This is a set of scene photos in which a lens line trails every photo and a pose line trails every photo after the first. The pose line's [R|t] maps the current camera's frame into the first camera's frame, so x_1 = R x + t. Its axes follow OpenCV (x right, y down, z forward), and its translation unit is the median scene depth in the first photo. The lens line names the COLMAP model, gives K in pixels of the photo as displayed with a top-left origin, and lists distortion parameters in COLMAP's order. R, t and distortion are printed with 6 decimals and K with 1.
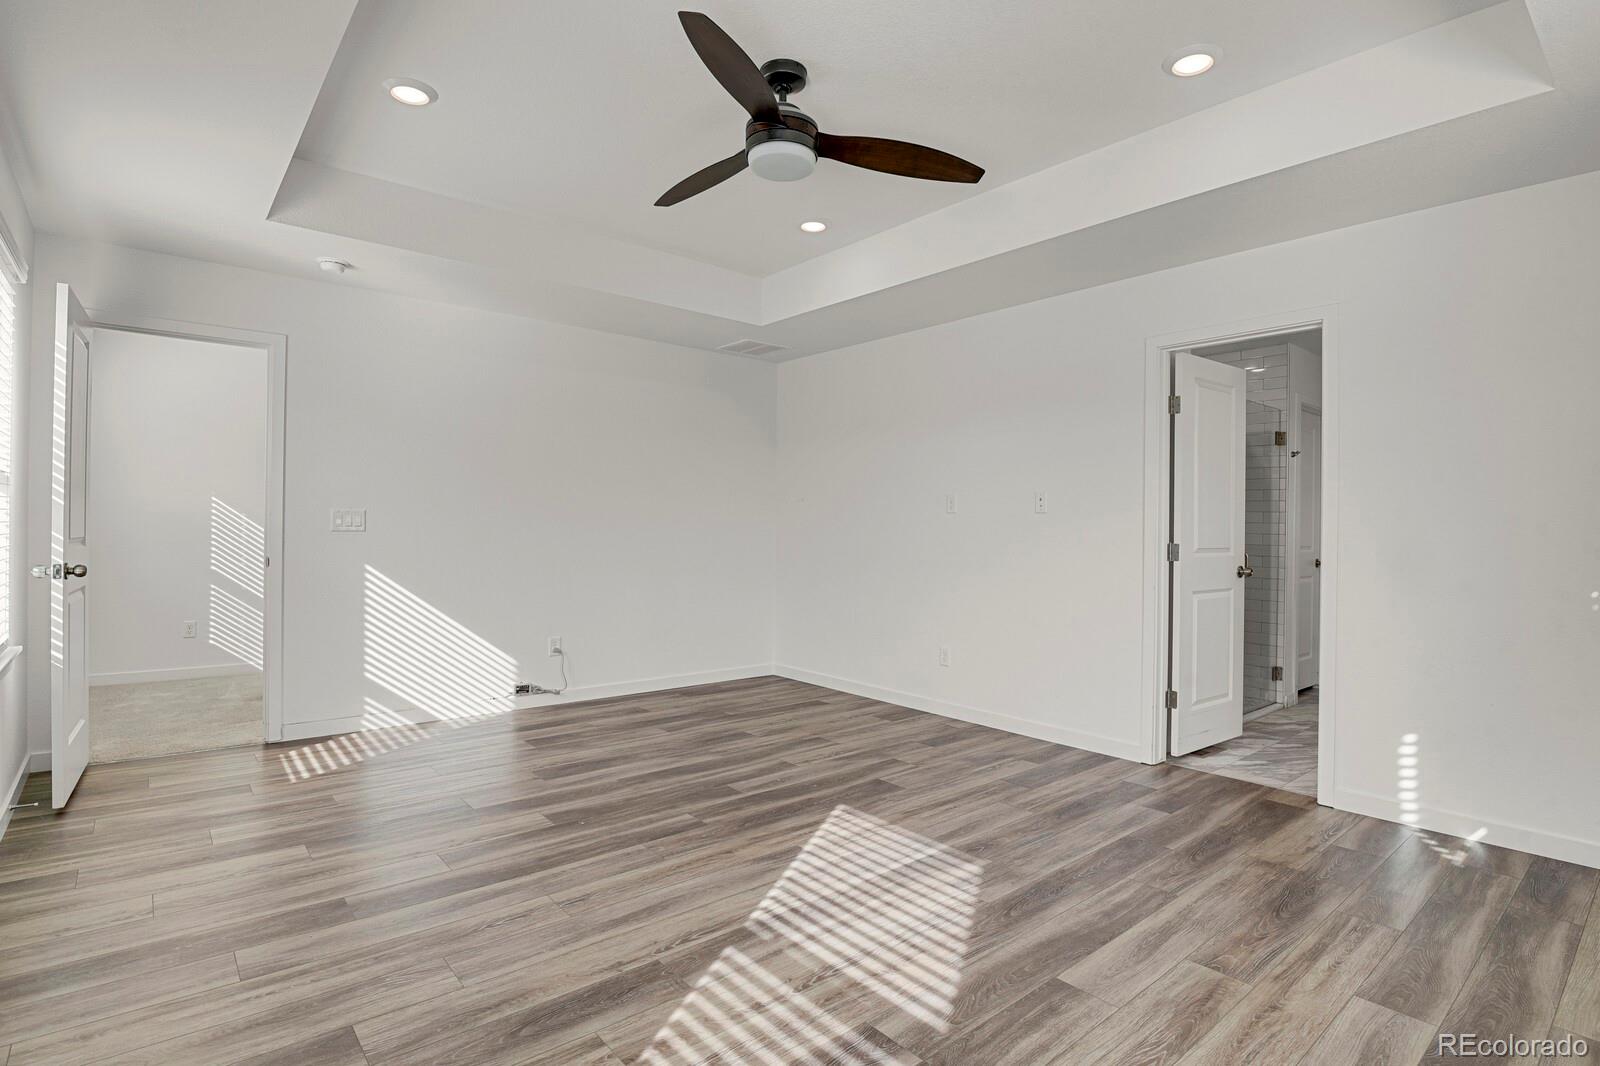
lens RADIAL K [[784.2, 0, 799.7], [0, 784.2, 529.9], [0, 0, 1]] dist [-0.022288, -0.005560]
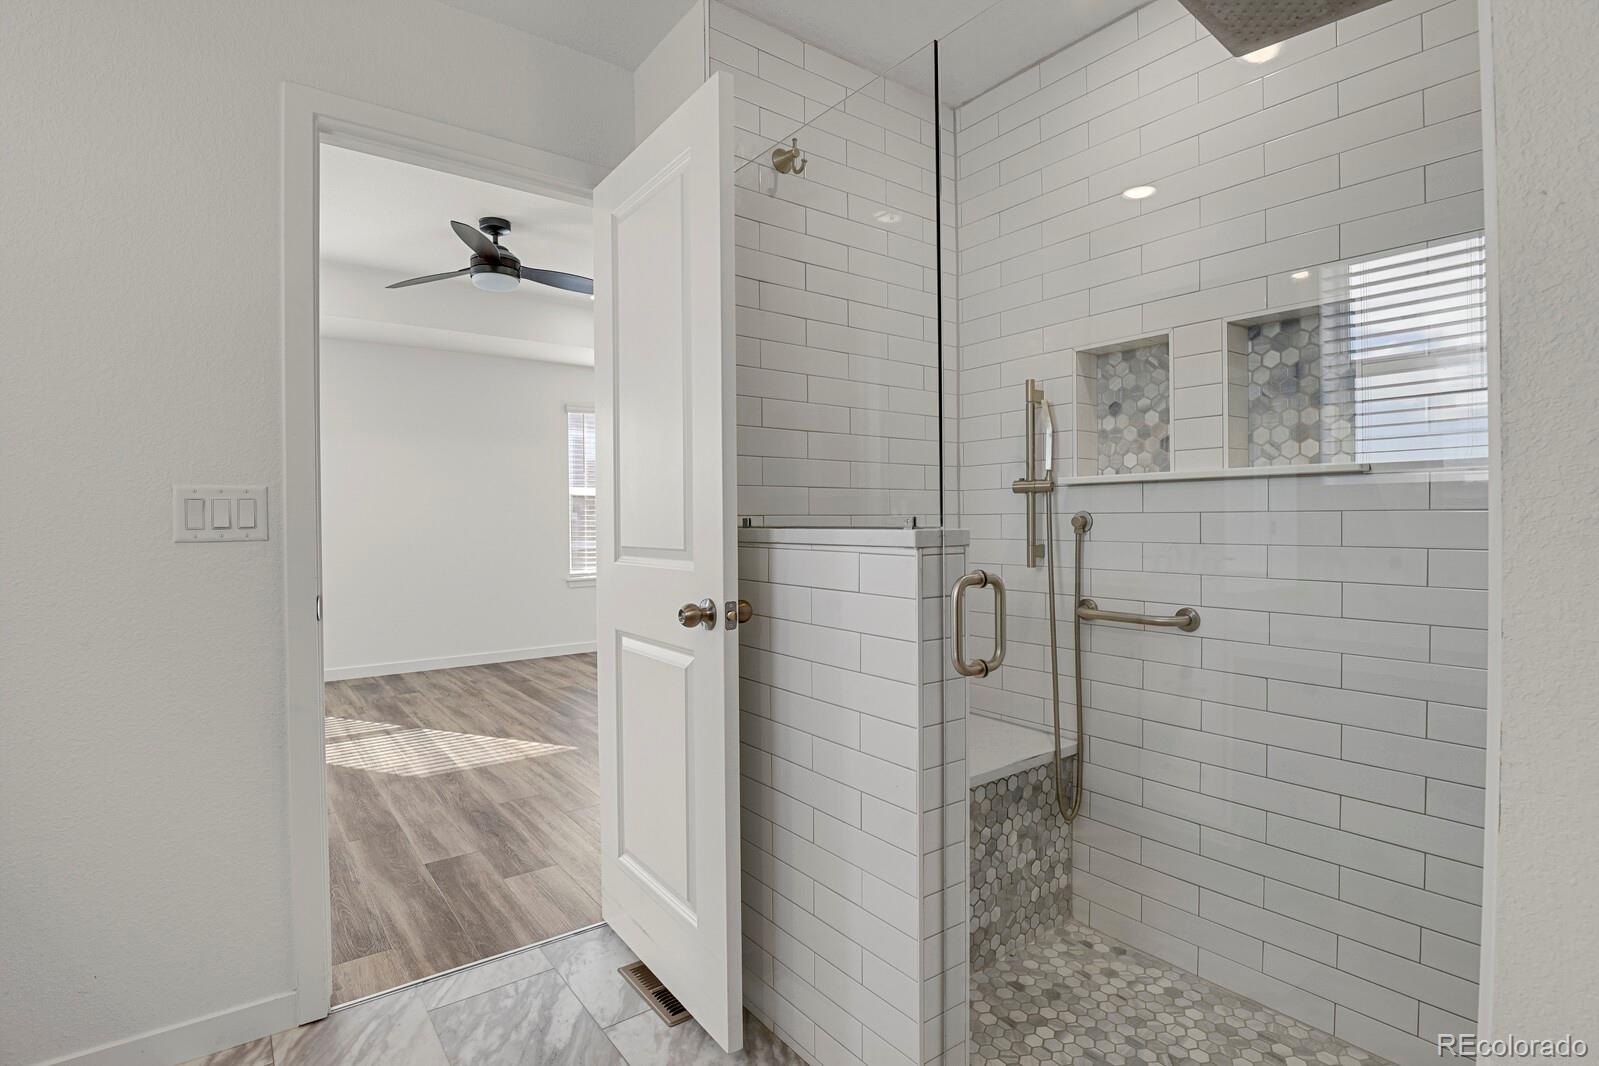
lens RADIAL K [[783.7, 0, 809.1], [0, 783.7, 526.3], [0, 0, 1]] dist [-0.022288, -0.005560]
pose [[-0.044007, -0.003595, -0.999025, 1.593835], [0.008362, 0.999957, -0.003967, 0.027687], [0.998996, -0.008528, -0.043975, 1.813666]]
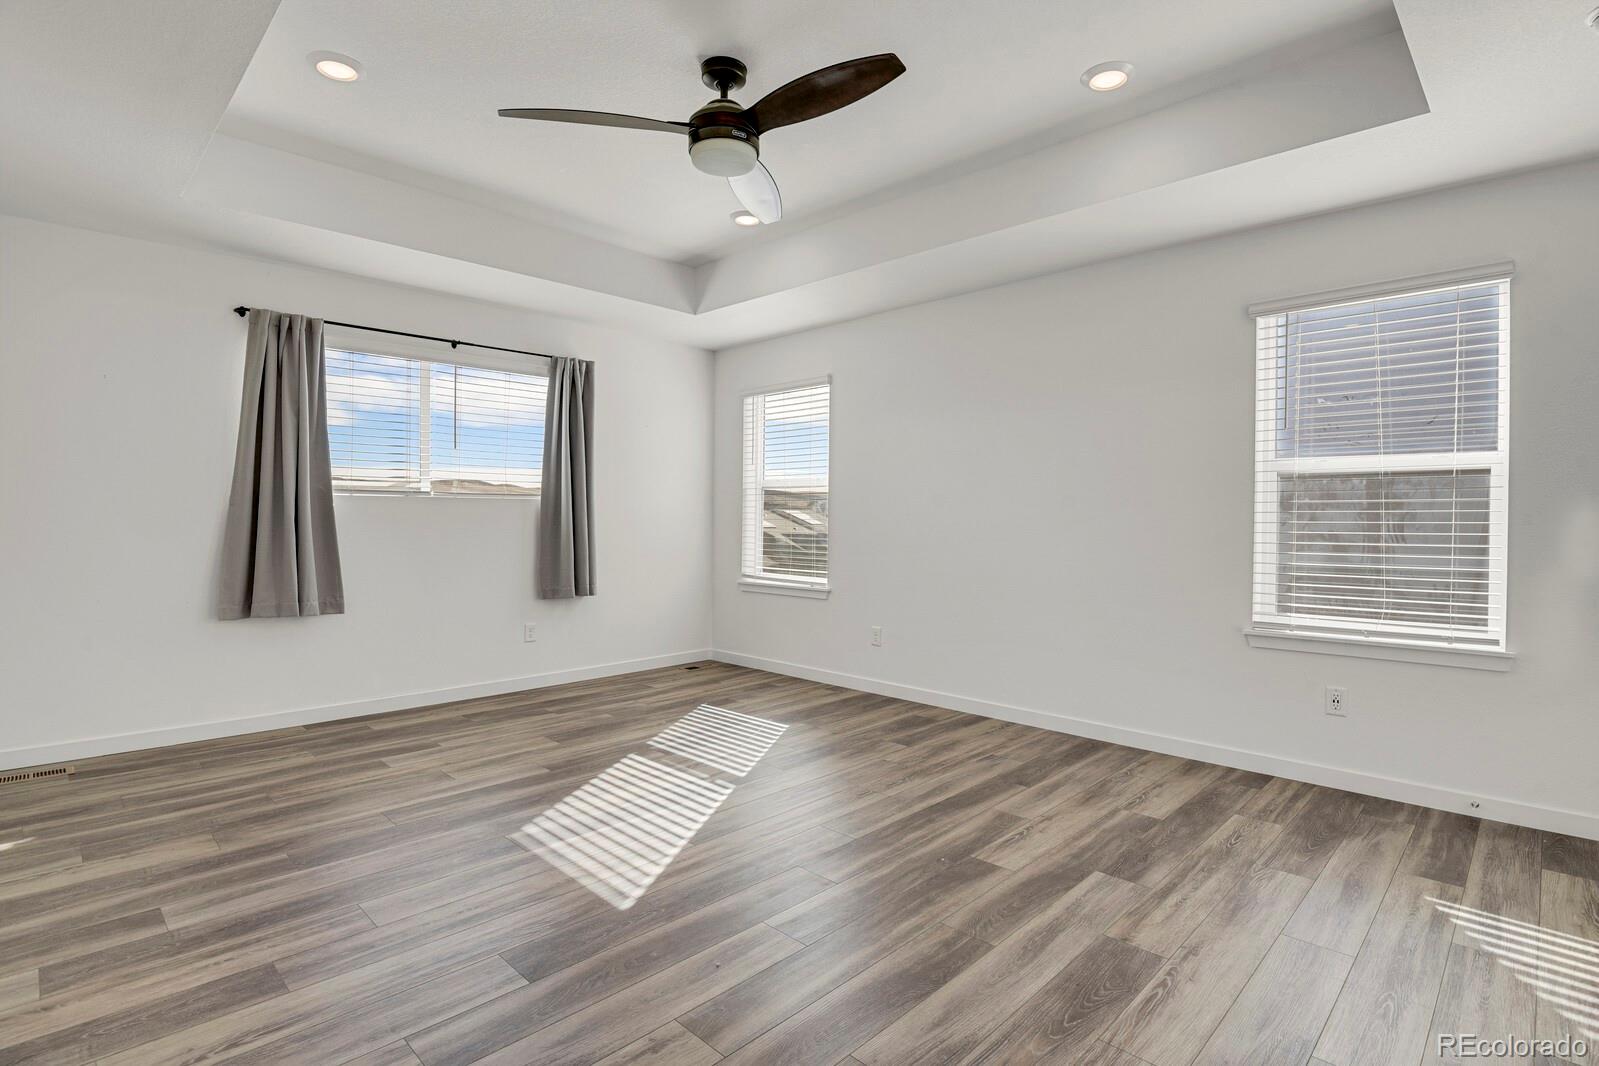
lens RADIAL K [[783.7, 0, 808.1], [0, 783.7, 523.9], [0, 0, 1]] dist [-0.022288, -0.005560]
pose [[-0.994483, -0.017973, -0.103348, -0.040222], [-0.019241, 0.999751, 0.011285, -0.004512], [0.103120, 0.013211, -0.994581, 2.204678]]
